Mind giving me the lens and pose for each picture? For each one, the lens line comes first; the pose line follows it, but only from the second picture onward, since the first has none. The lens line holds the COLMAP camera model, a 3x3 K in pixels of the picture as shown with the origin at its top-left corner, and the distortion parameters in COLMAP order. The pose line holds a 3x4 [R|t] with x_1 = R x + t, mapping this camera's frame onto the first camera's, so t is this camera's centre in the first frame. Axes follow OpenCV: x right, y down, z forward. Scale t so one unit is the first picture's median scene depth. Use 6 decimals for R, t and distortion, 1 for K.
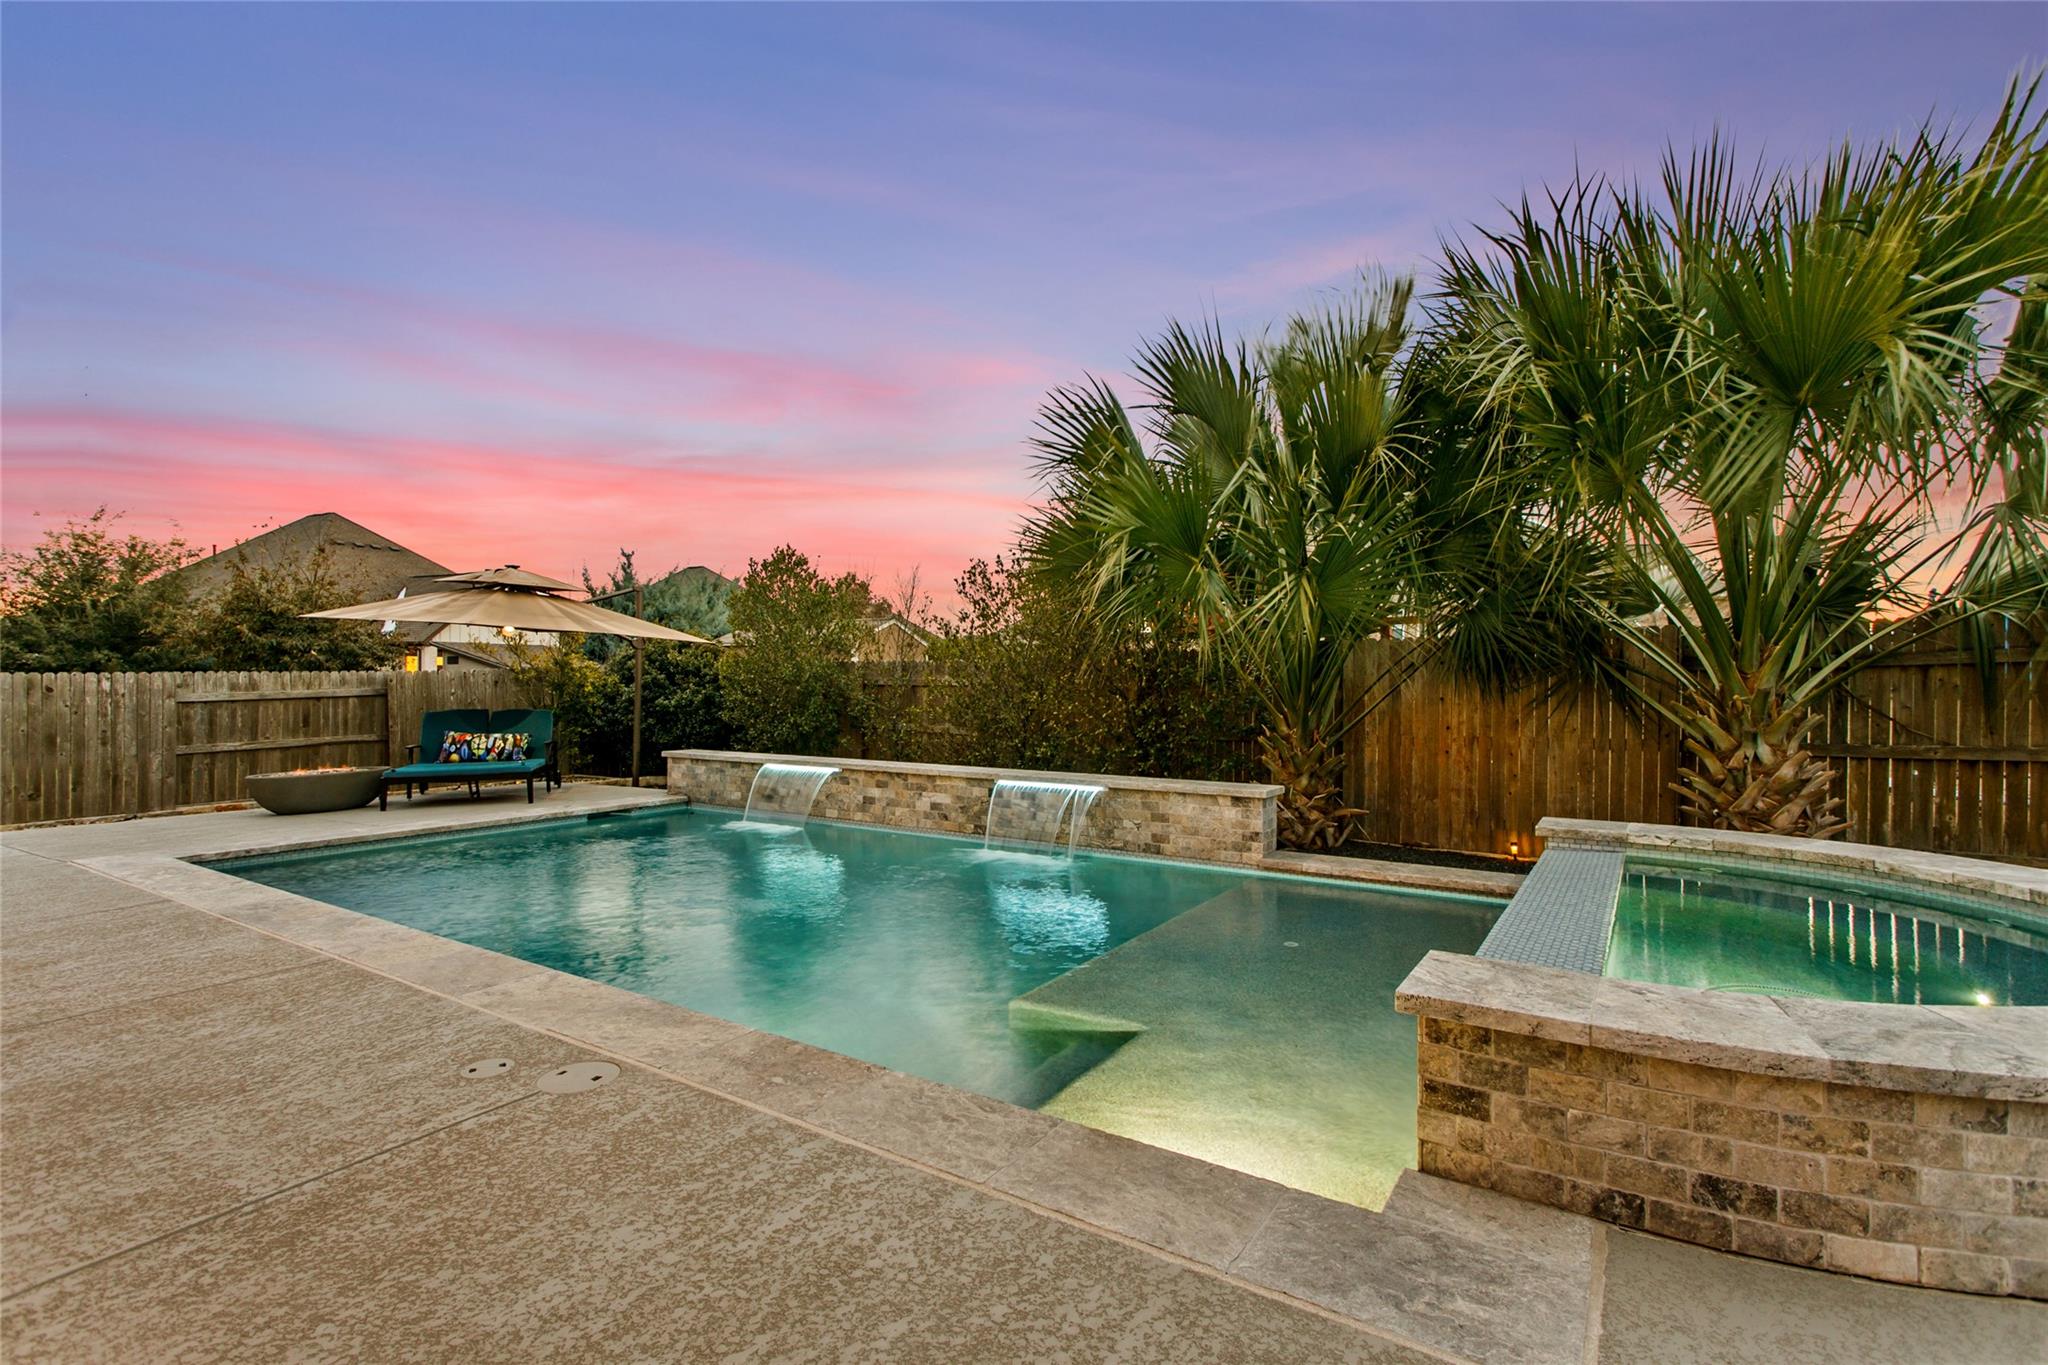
lens RADIAL K [[978.0, 0, 1023.6], [0, 978.0, 684.3], [0, 0, 1]] dist [0.003035, 0.002546]
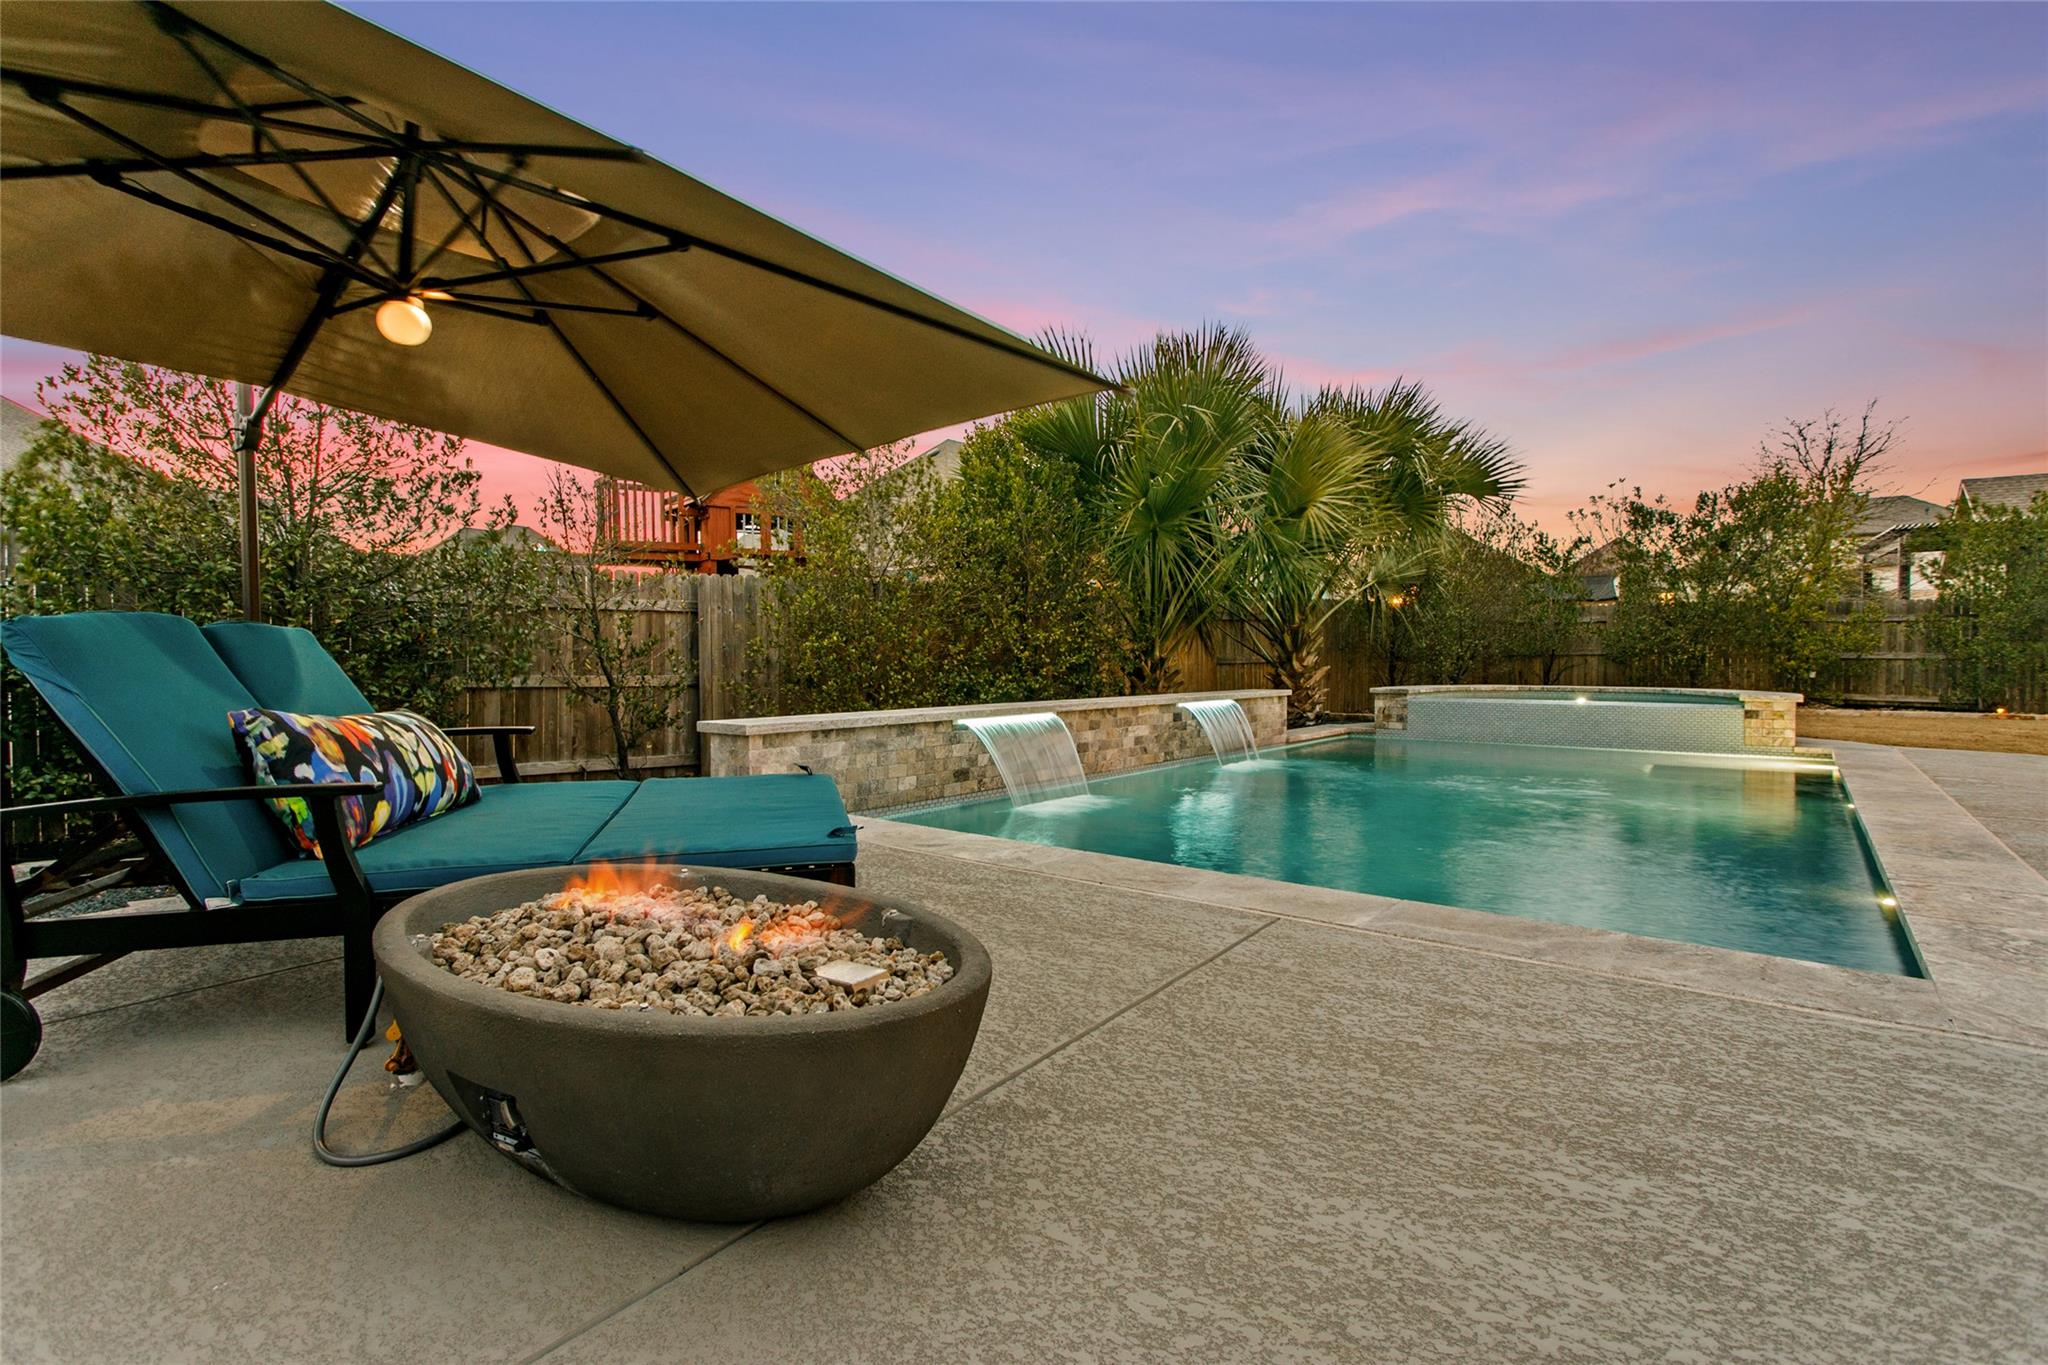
lens RADIAL K [[978.0, 0, 1012.1], [0, 978.0, 682.8], [0, 0, 1]] dist [0.003035, 0.002546]
pose [[0.083651, -0.036151, 0.995839, -1.137387], [-0.009565, 0.999267, 0.037079, 0.046154], [-0.996449, -0.012627, 0.083243, 1.199996]]
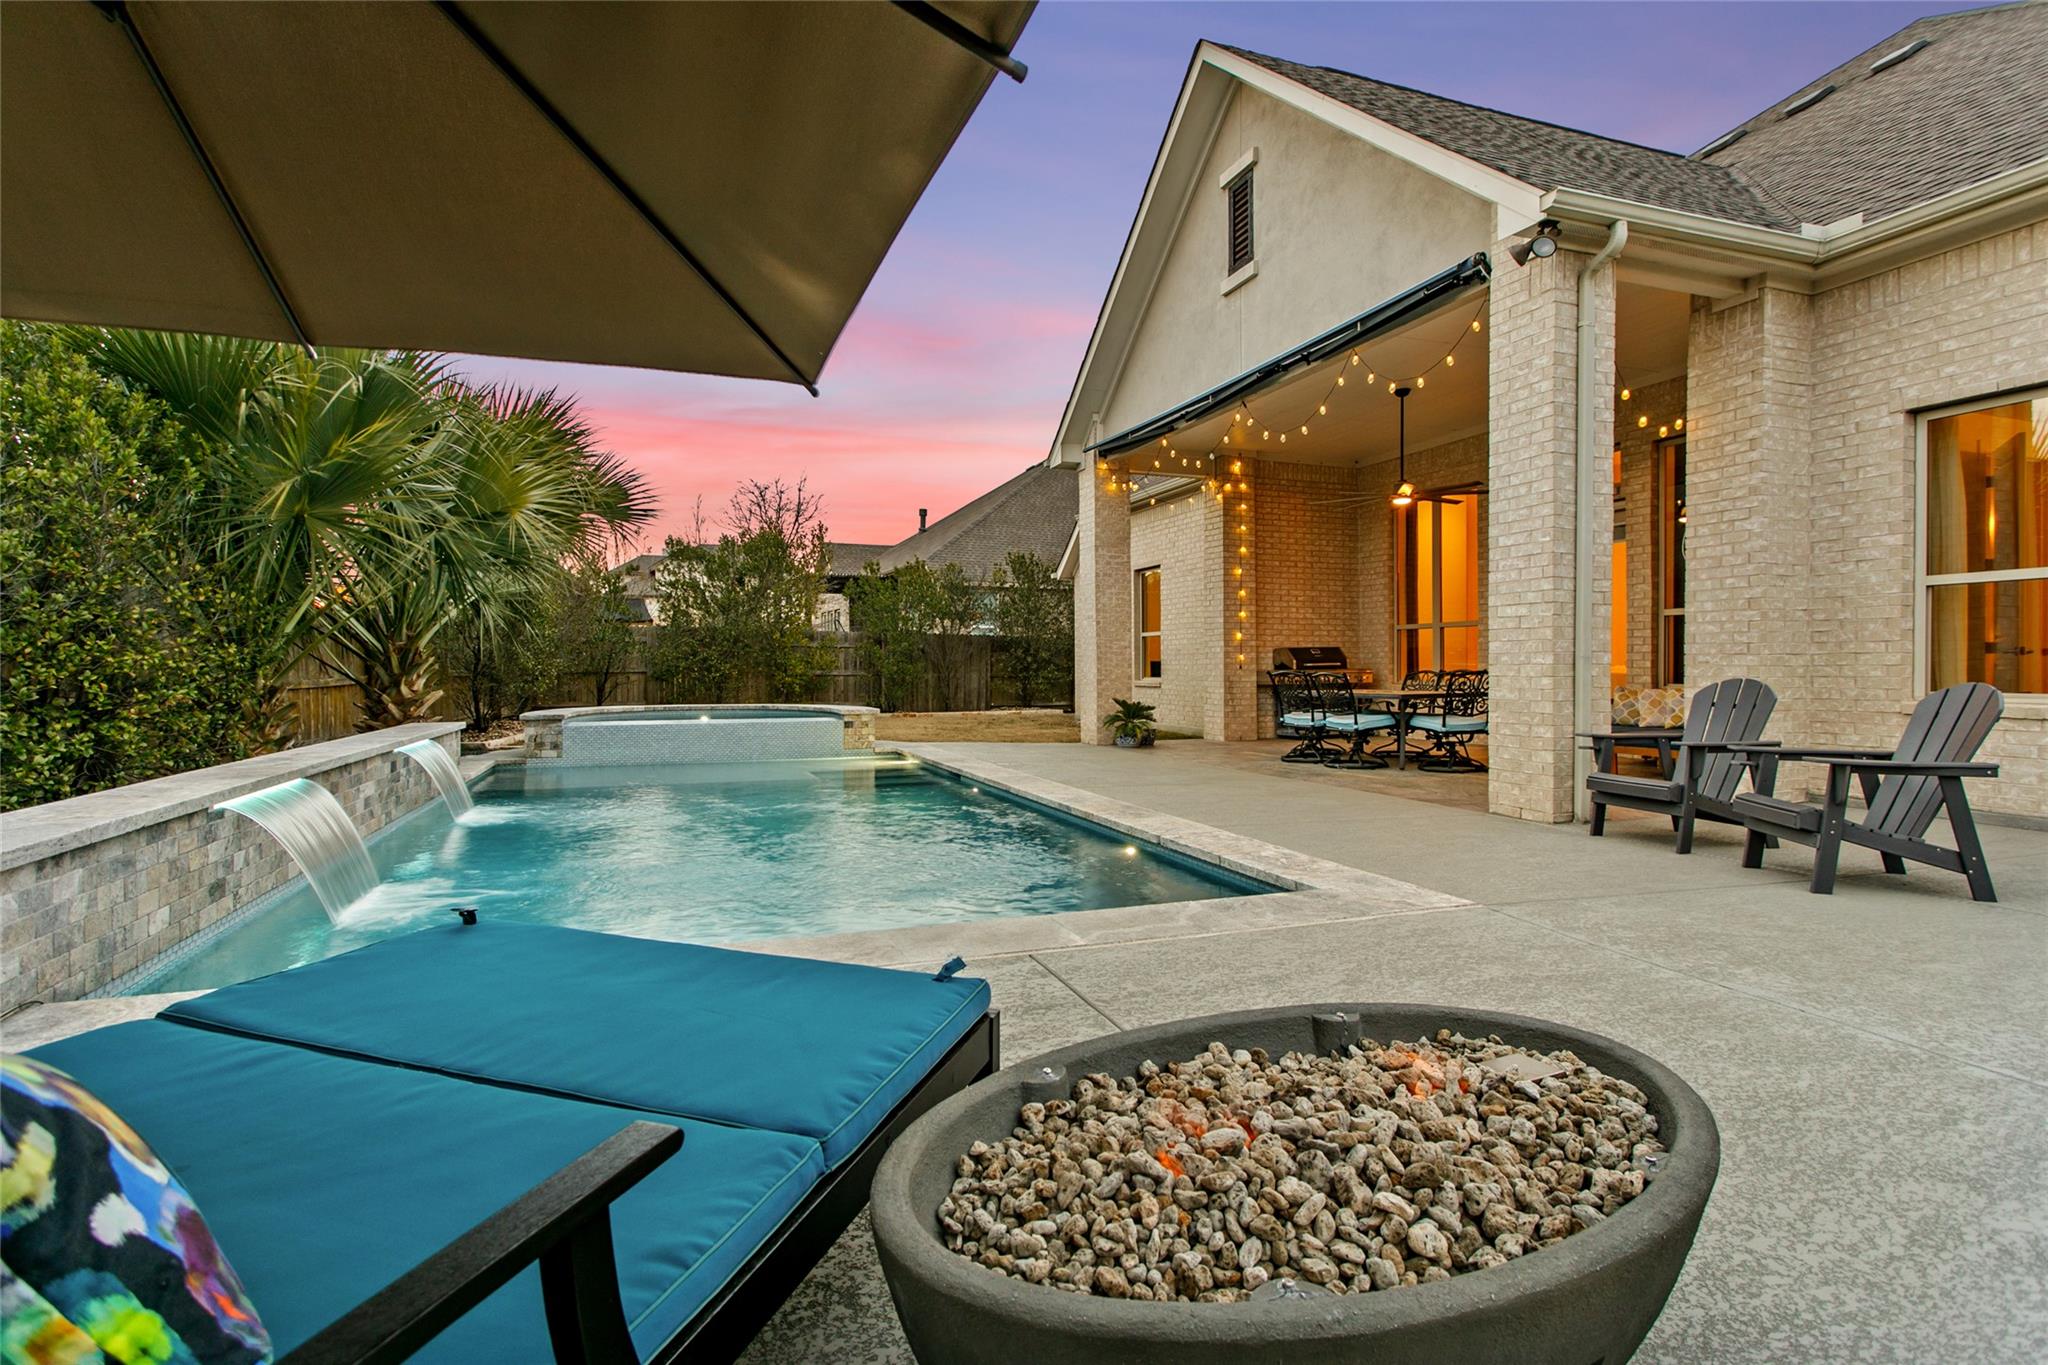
lens RADIAL K [[978.0, 0, 1022.3], [0, 978.0, 686.8], [0, 0, 1]] dist [0.003035, 0.002546]
pose [[-0.806938, -0.021473, 0.590245, -0.980190], [-0.013837, 0.999752, 0.017453, 0.031333], [-0.590474, 0.005916, -0.807035, 1.472341]]
